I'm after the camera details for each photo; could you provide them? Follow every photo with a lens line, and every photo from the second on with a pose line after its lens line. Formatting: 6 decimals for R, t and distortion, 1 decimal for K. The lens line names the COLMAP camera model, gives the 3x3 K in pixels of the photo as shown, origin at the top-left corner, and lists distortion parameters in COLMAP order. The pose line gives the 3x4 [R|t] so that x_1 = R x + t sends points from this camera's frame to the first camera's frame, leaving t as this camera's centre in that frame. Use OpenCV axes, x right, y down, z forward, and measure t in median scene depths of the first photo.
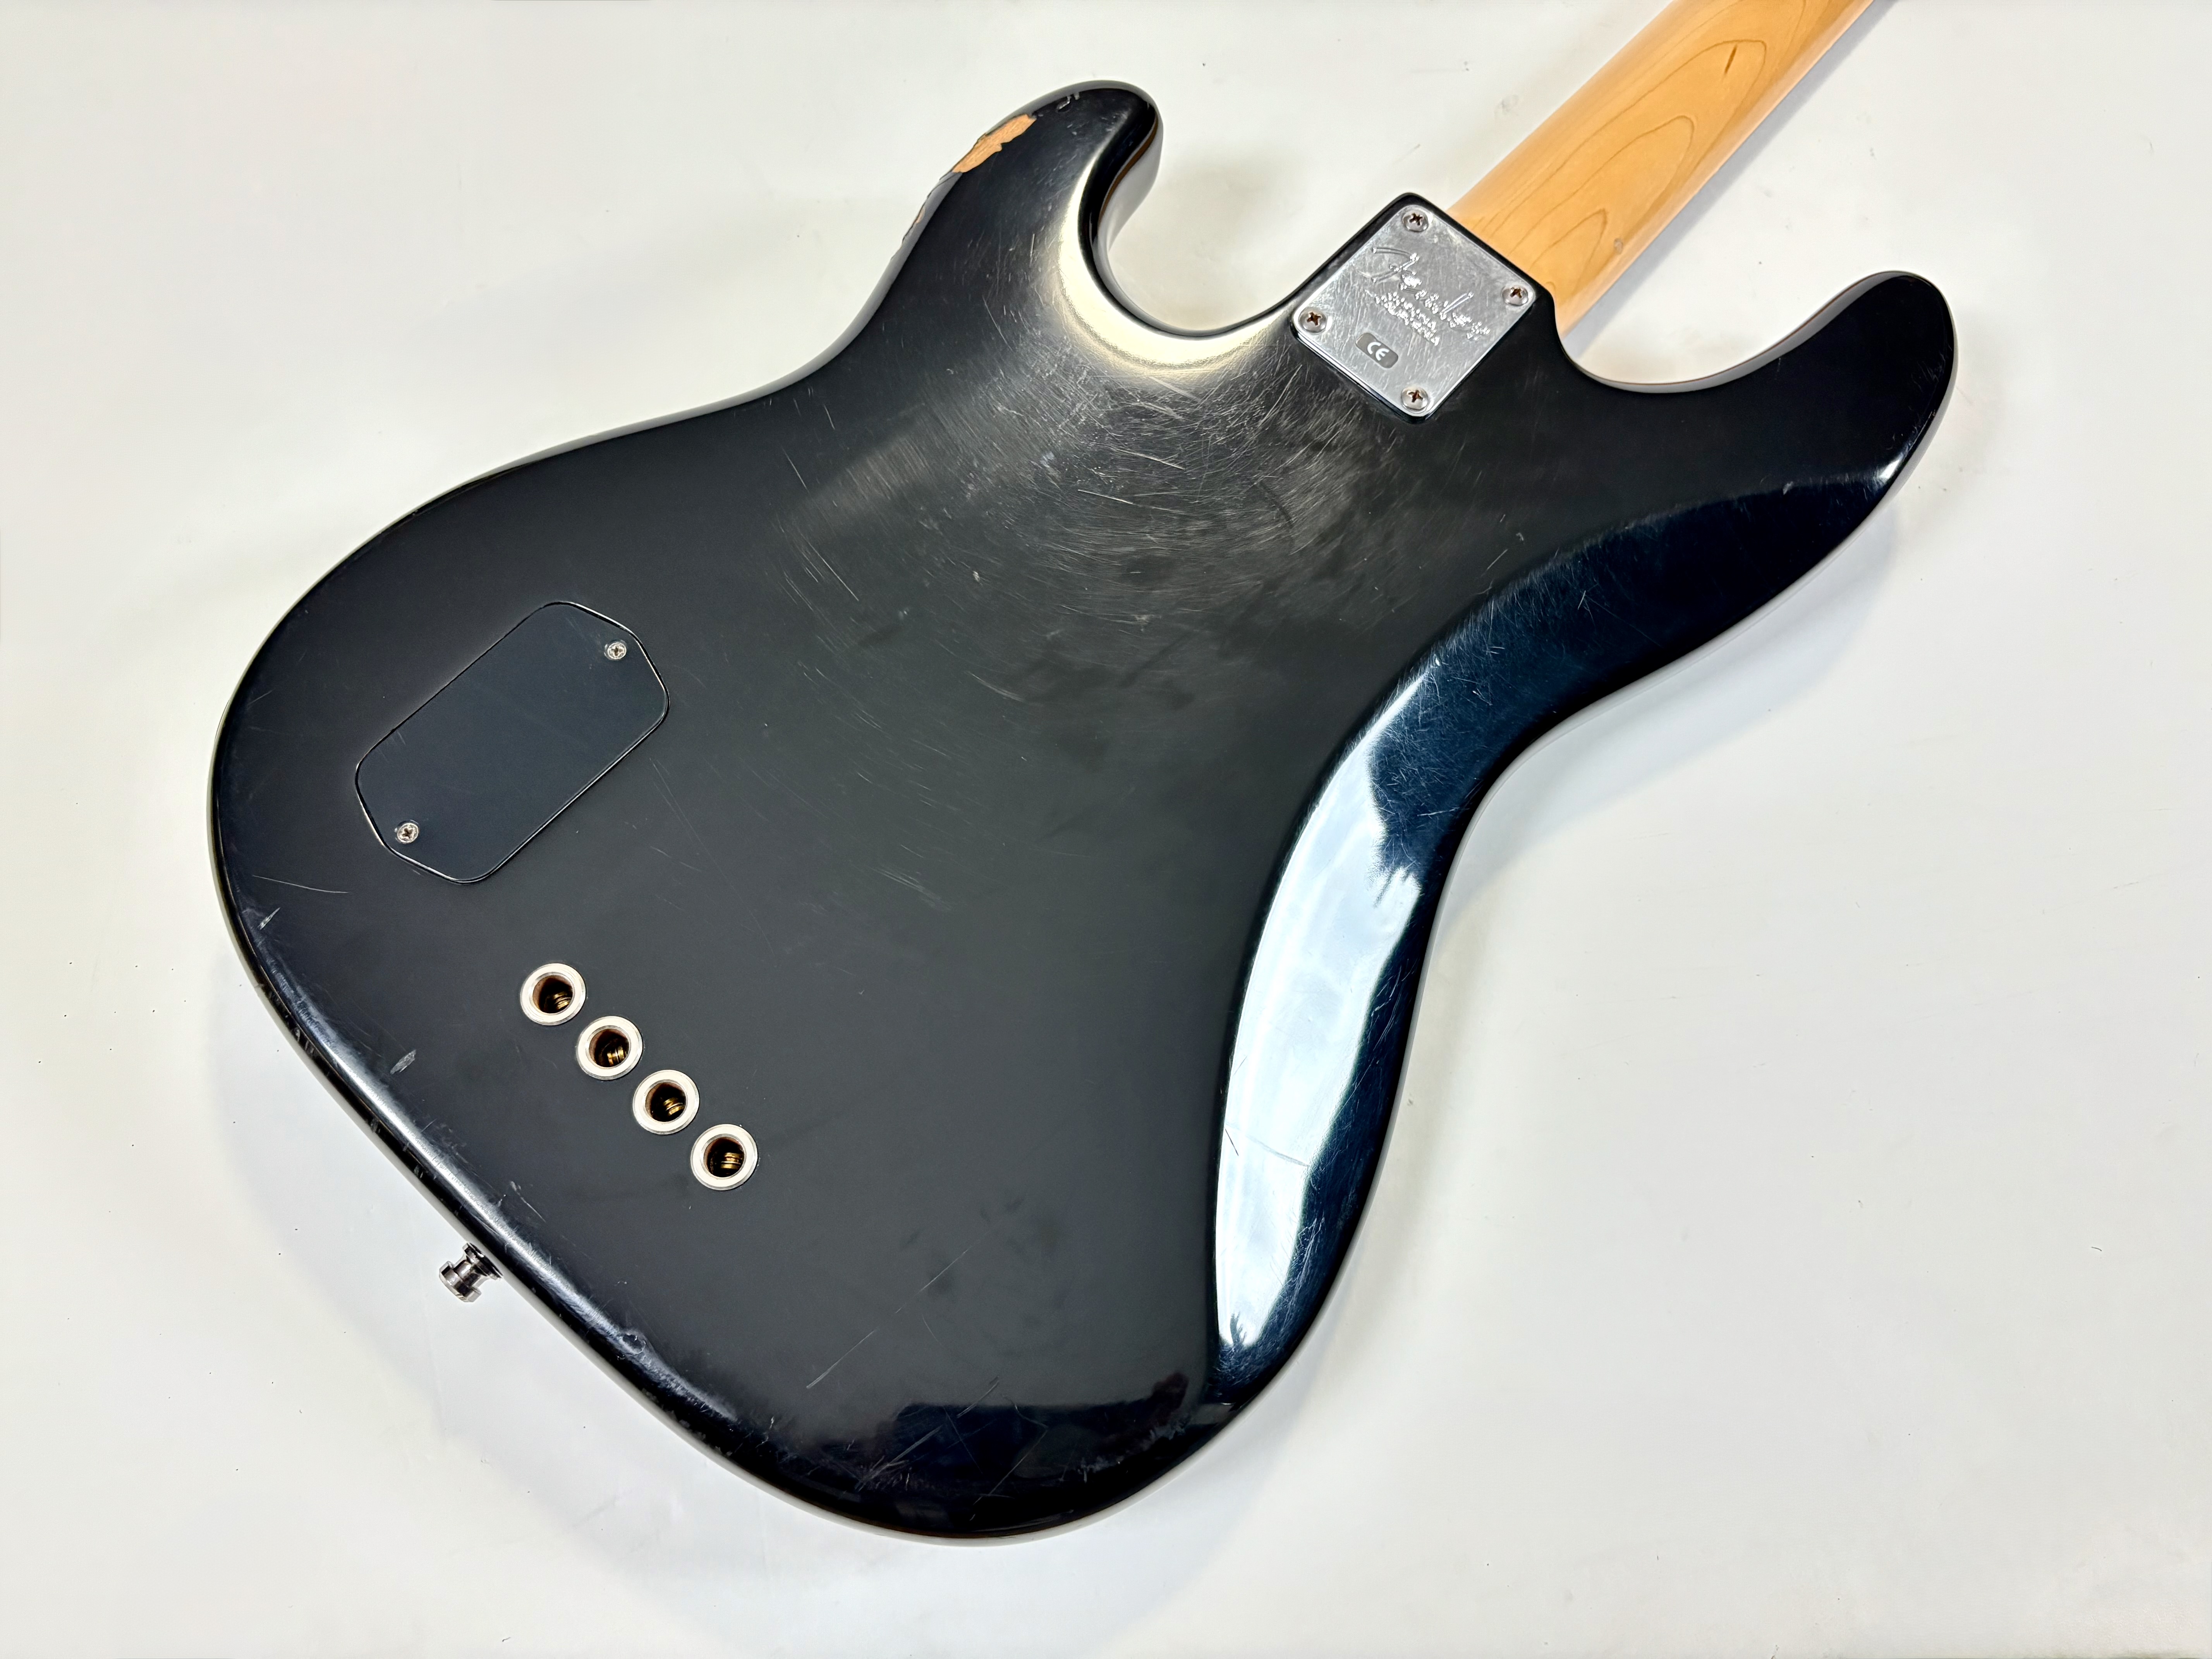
lens RADIAL K [[1657.1, 0, 1106.0], [0, 1657.1, 829.5], [0, 0, 1]] dist [0.026698, 0.003664]
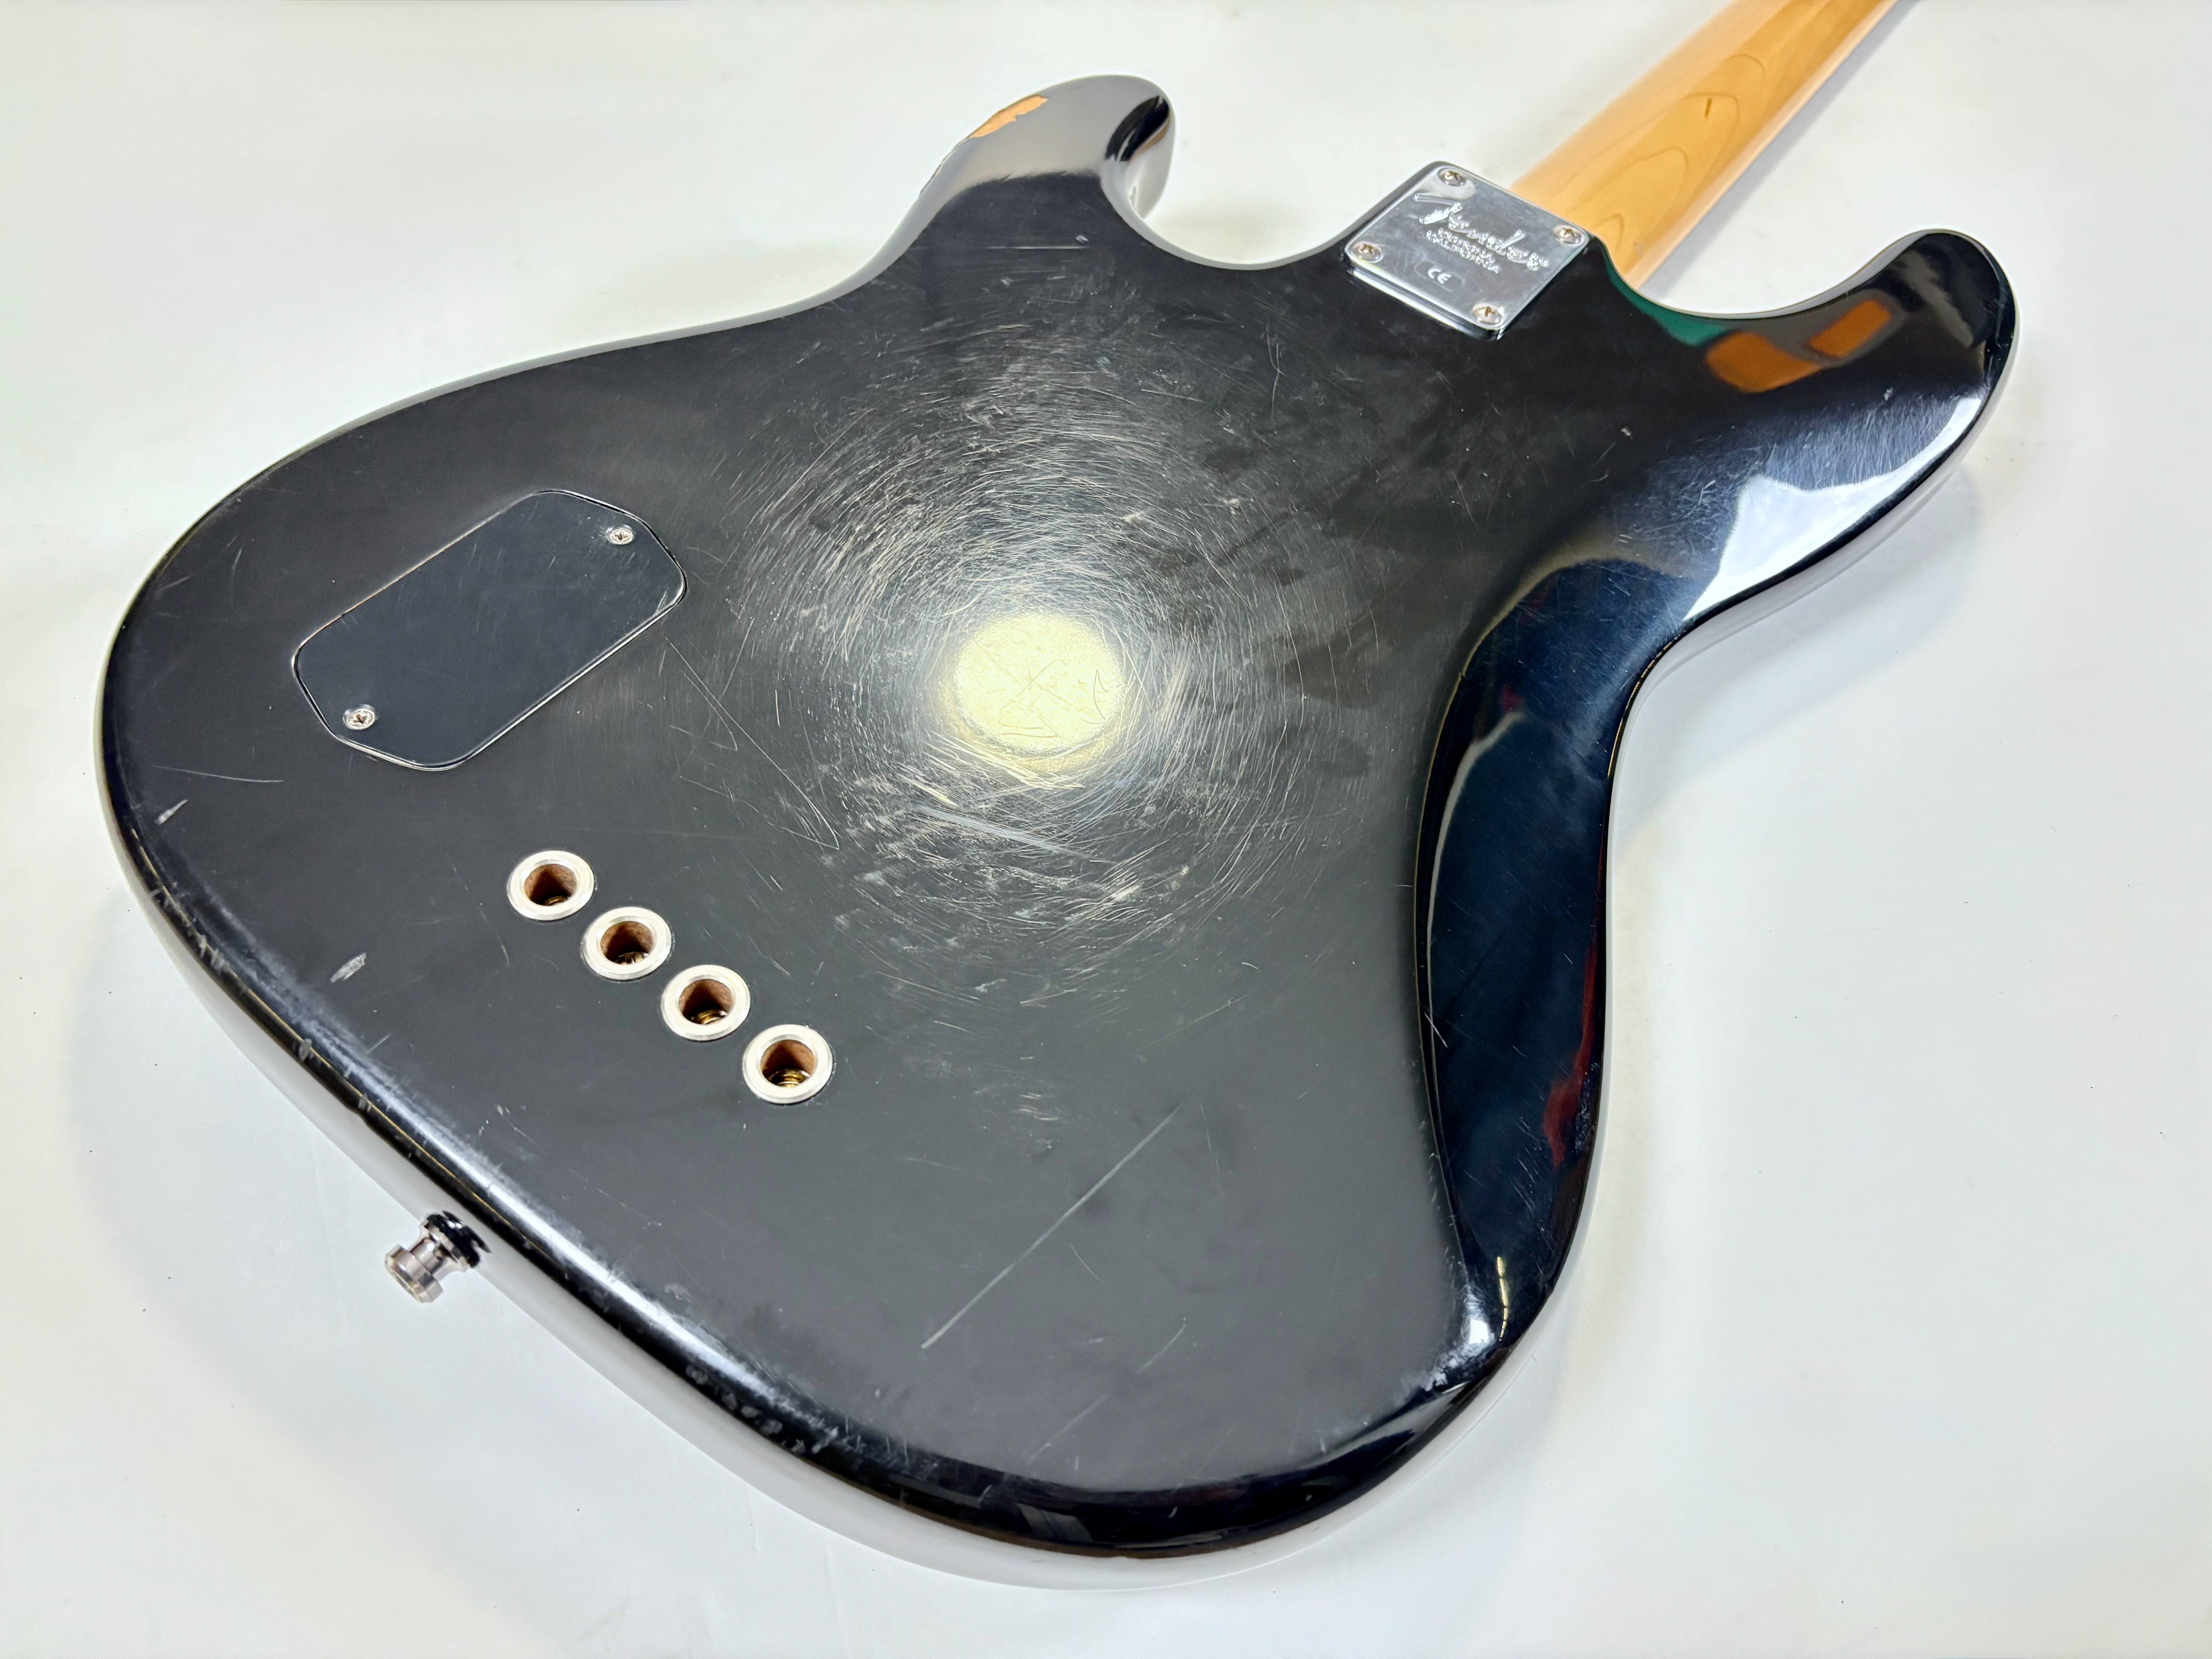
lens RADIAL K [[1657.1, 0, 1106.0], [0, 1657.1, 829.5], [0, 0, 1]] dist [0.026698, 0.003664]
pose [[0.995618, -0.051864, 0.077809, -0.121220], [0.070076, 0.964769, -0.253595, 0.256196], [-0.061915, 0.257936, 0.964176, 0.211897]]
